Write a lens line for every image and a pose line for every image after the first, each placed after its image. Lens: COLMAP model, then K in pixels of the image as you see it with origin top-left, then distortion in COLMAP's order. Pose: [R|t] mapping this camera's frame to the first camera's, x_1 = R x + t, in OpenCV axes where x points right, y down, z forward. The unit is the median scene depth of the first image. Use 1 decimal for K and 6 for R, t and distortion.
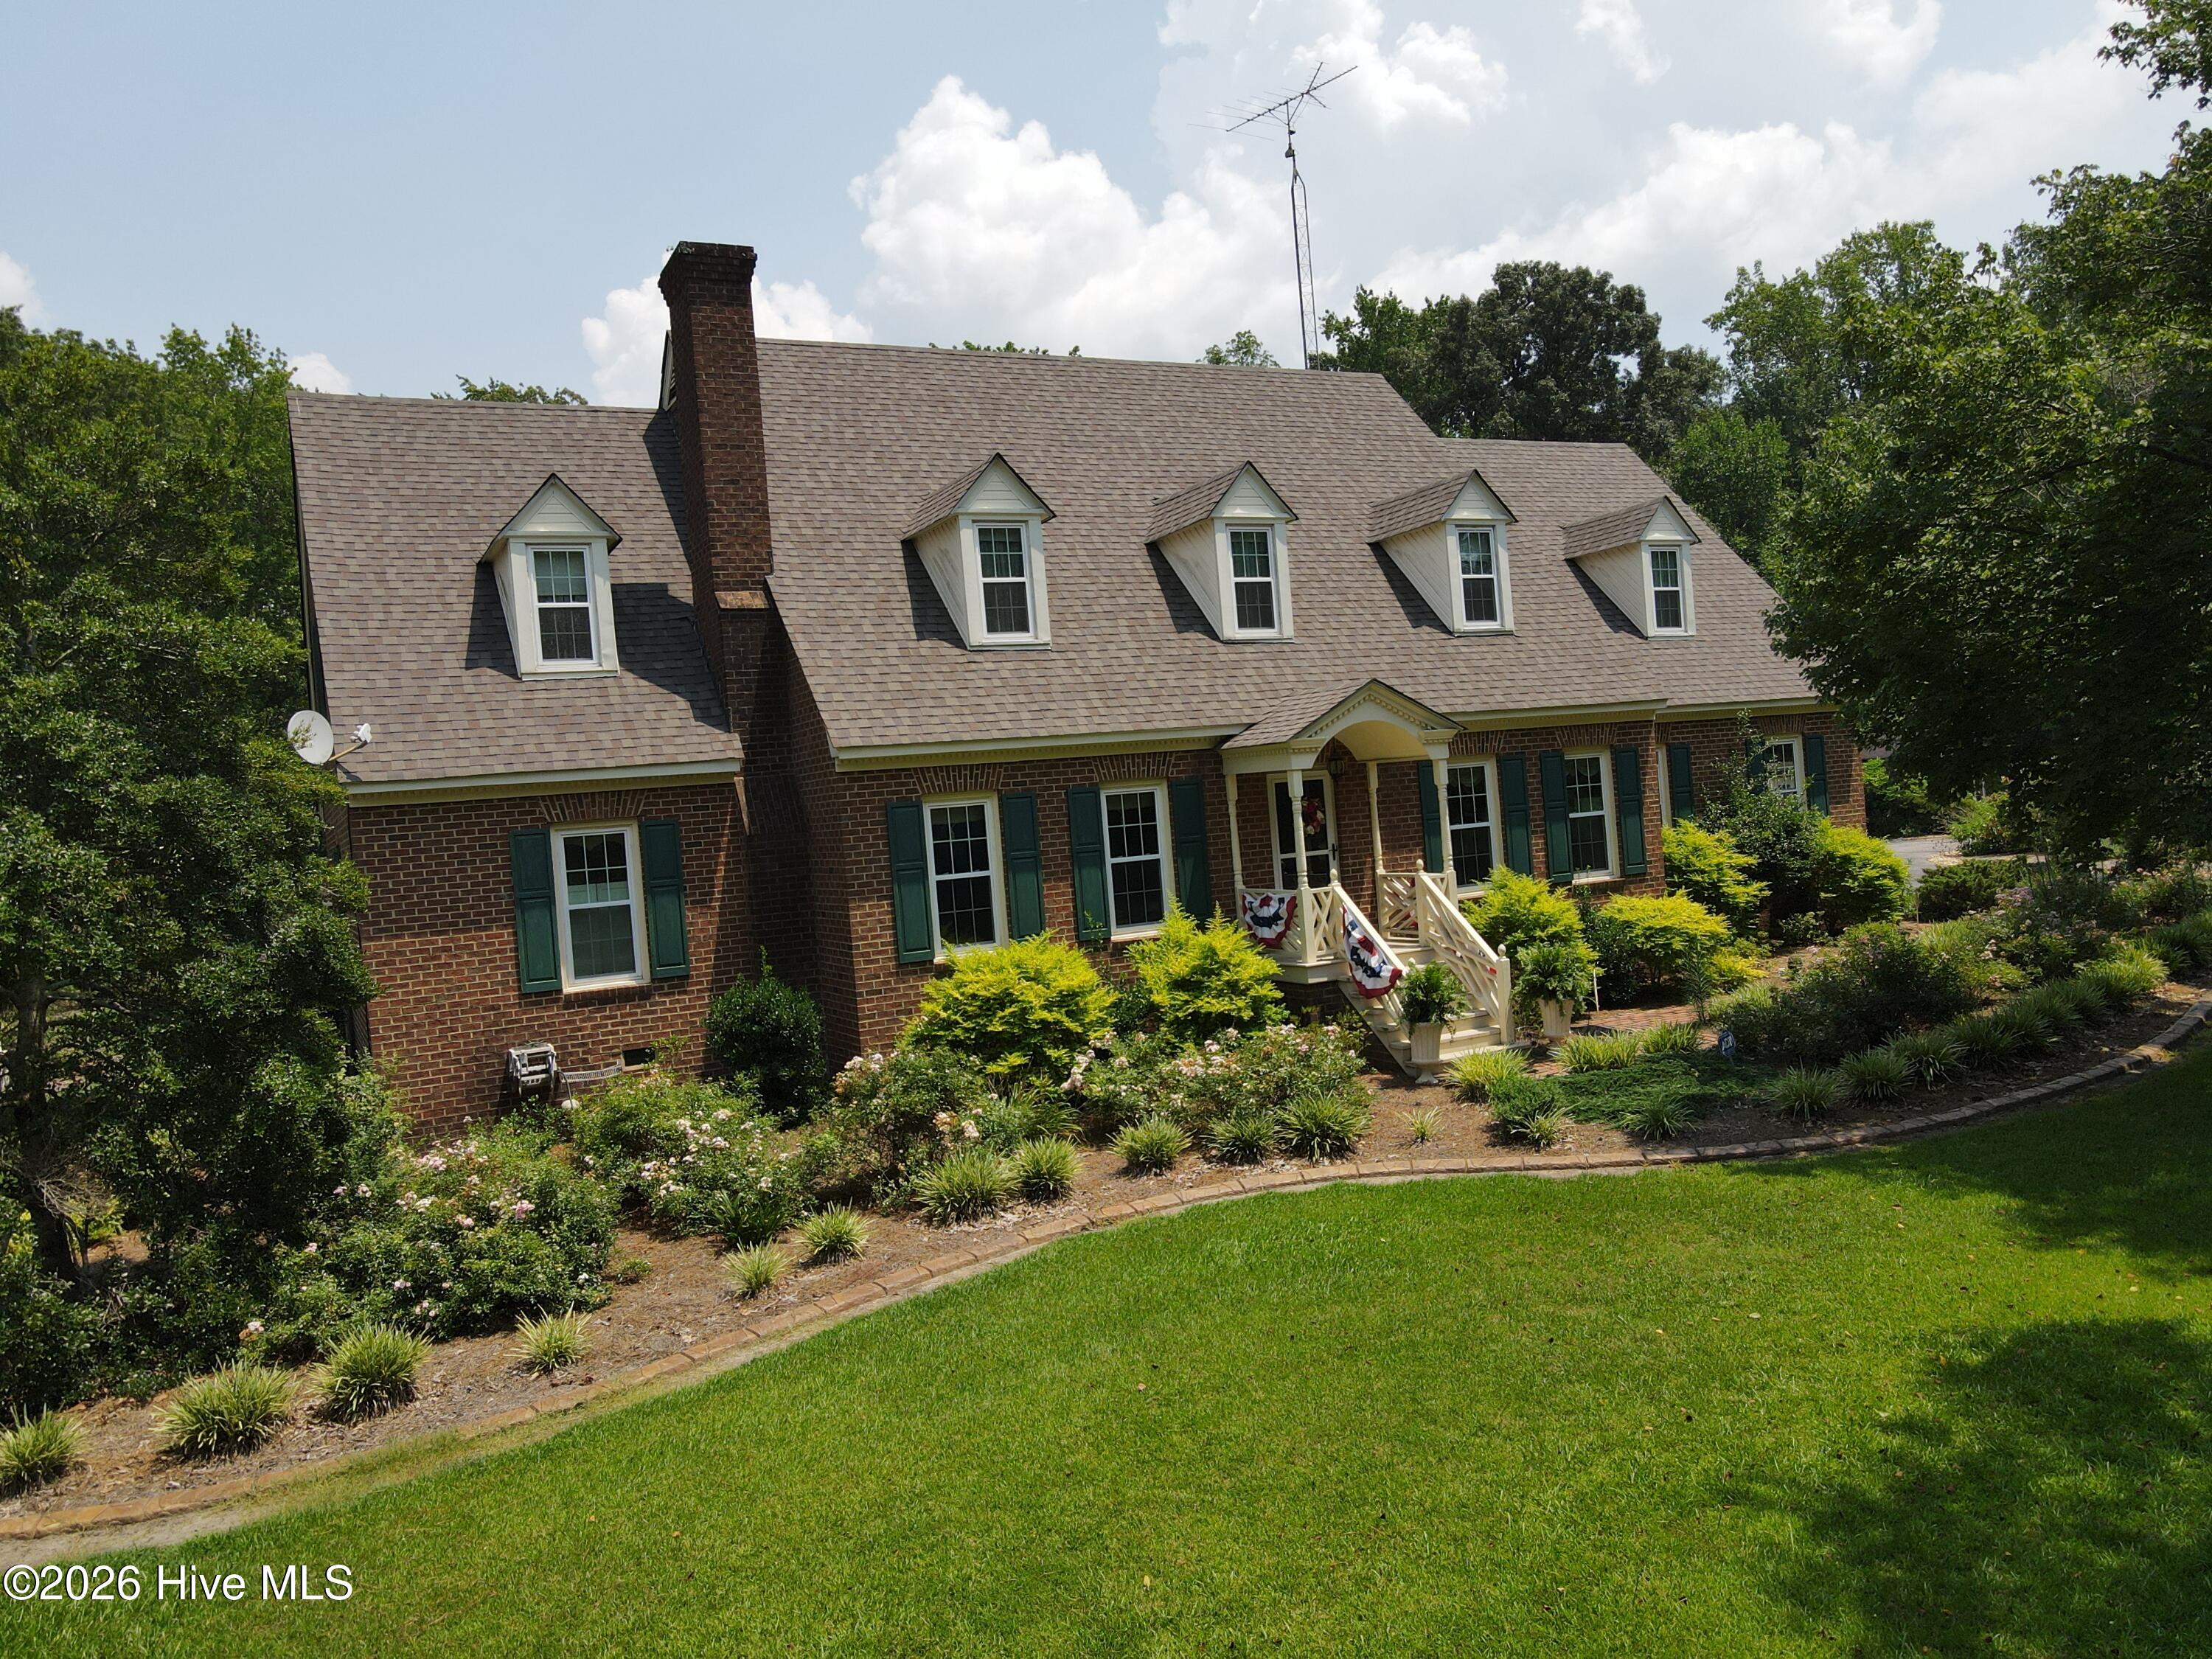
lens RADIAL K [[1617.8, 0, 1106.0], [0, 1617.8, 829.5], [0, 0, 1]] dist [-0.026967, 0.058209]
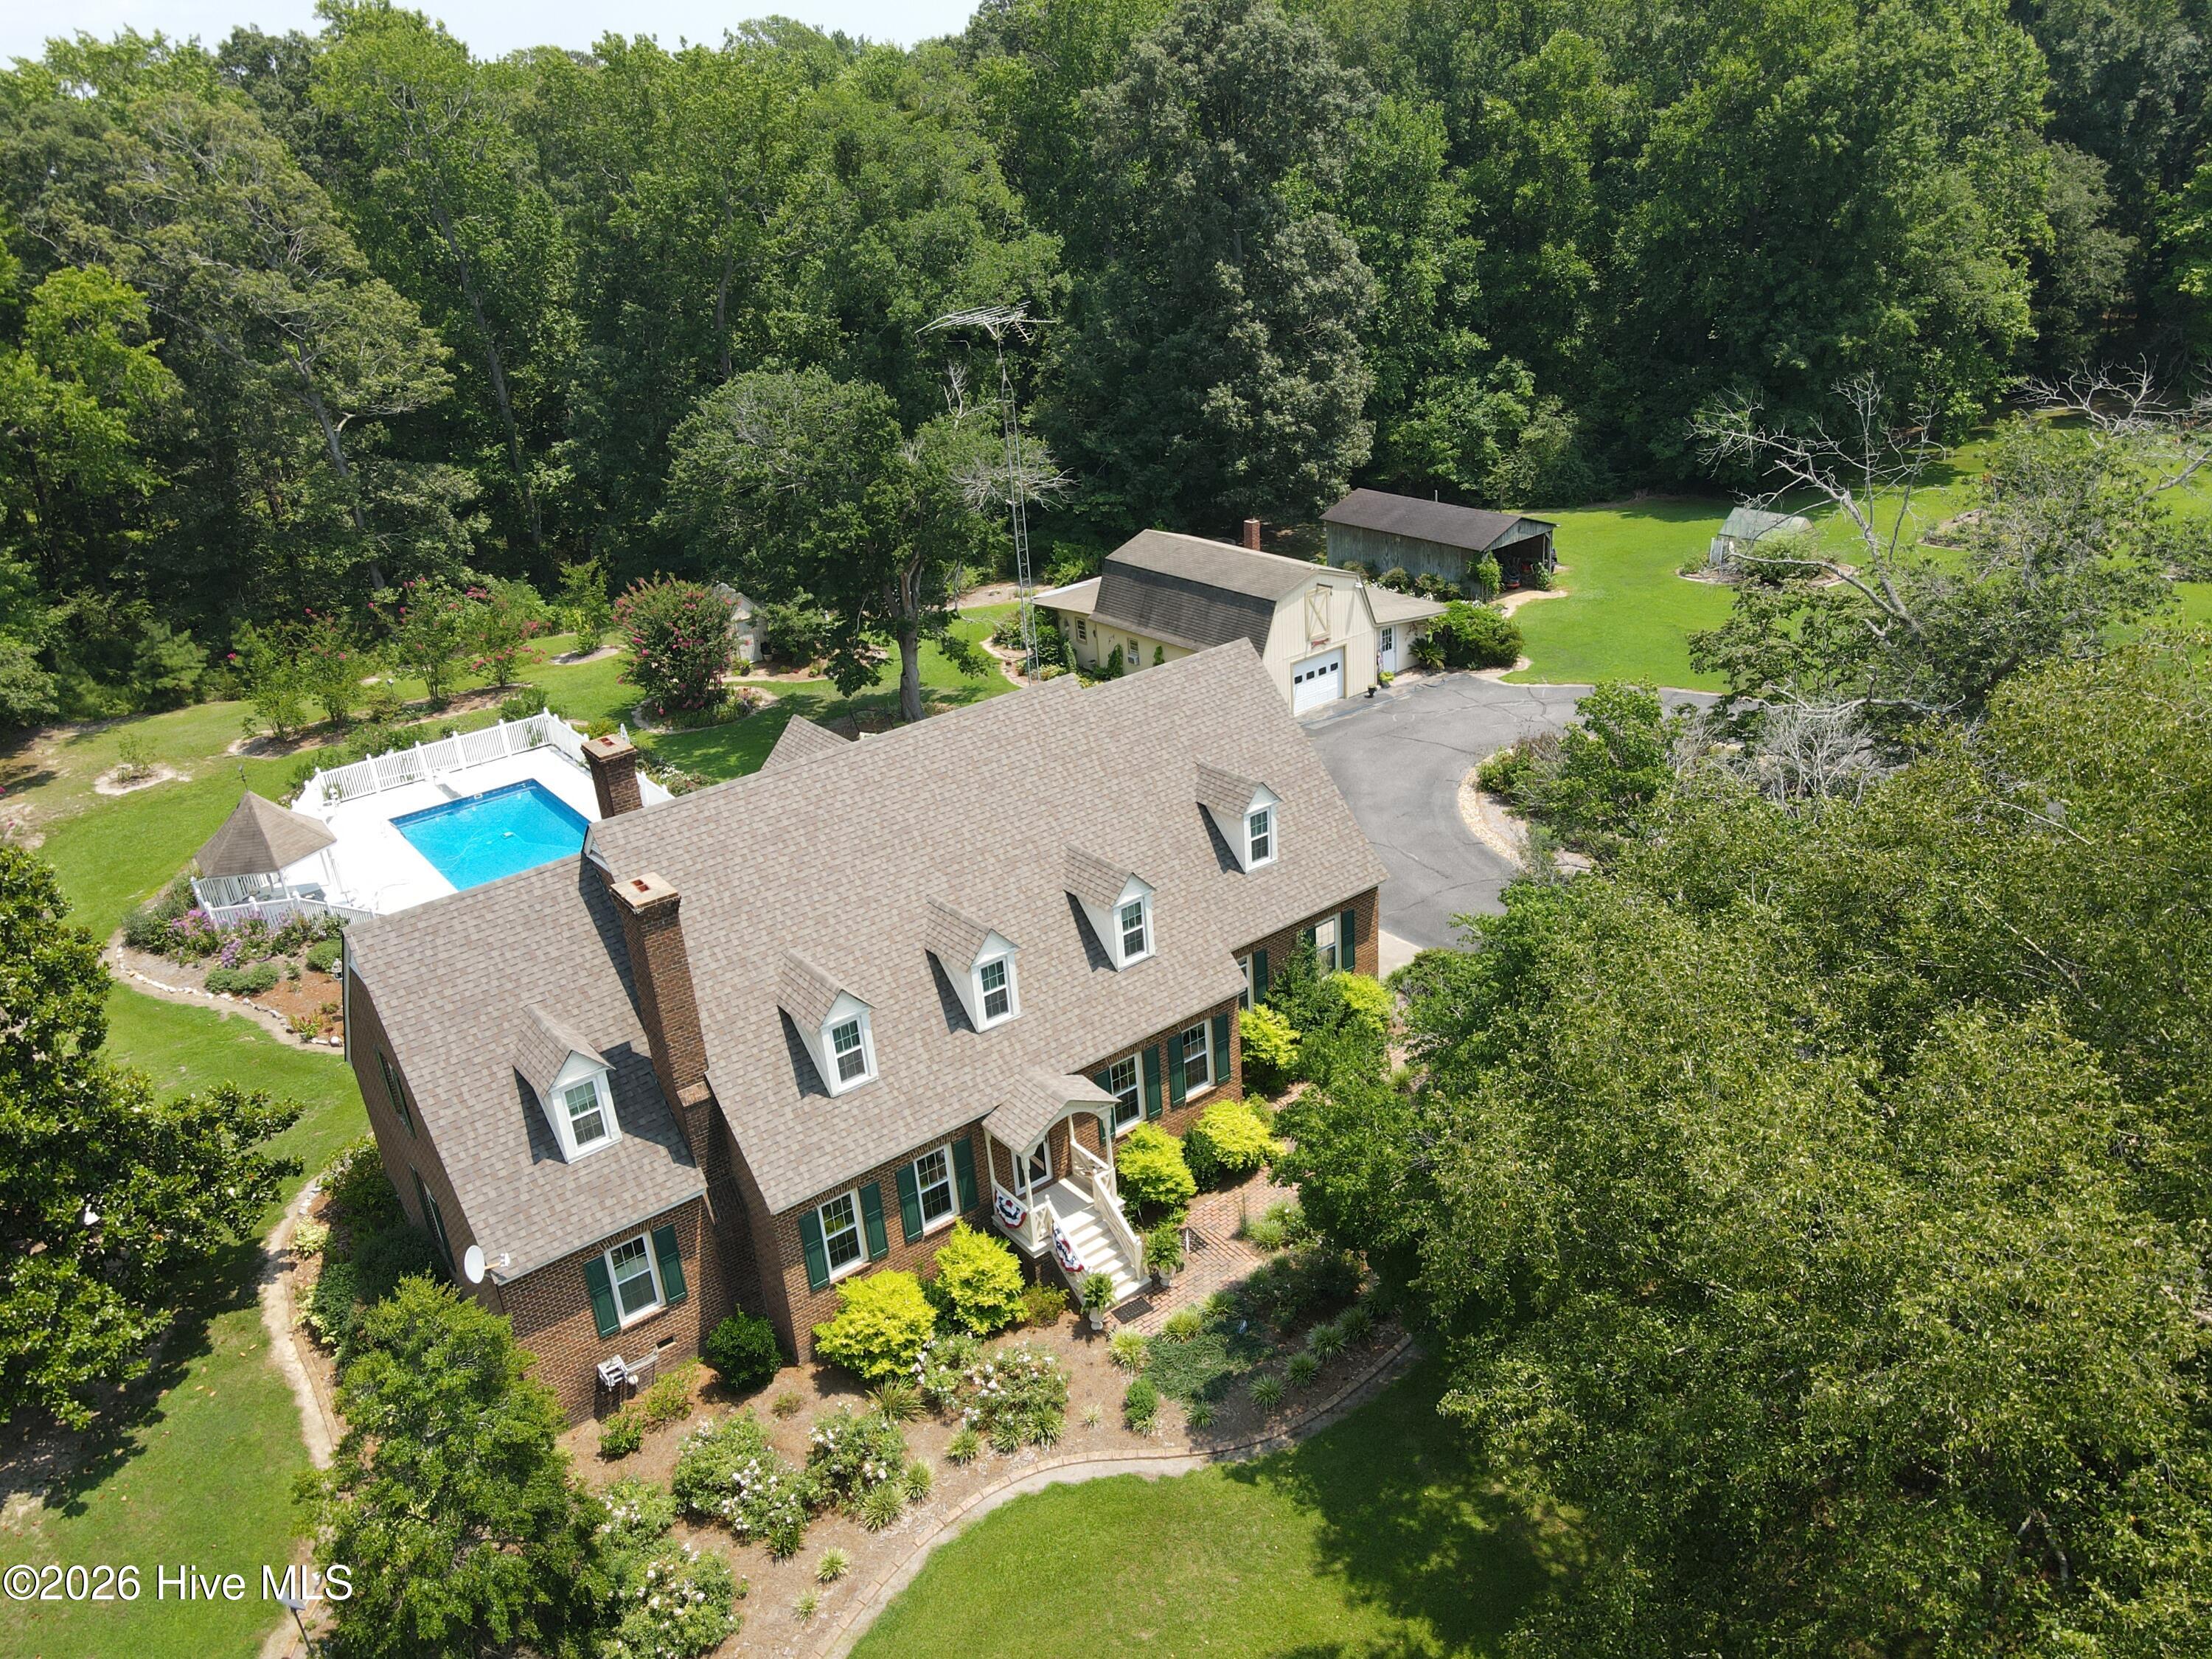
lens RADIAL K [[1592.7, 0, 1106.0], [0, 1592.7, 829.5], [0, 0, 1]] dist [-0.013079, 0.048539]
pose [[0.982881, -0.065686, 0.172136, -0.072579], [-0.001567, 0.931274, 0.364316, -0.995973], [-0.184236, -0.358349, 0.915228, -0.483052]]
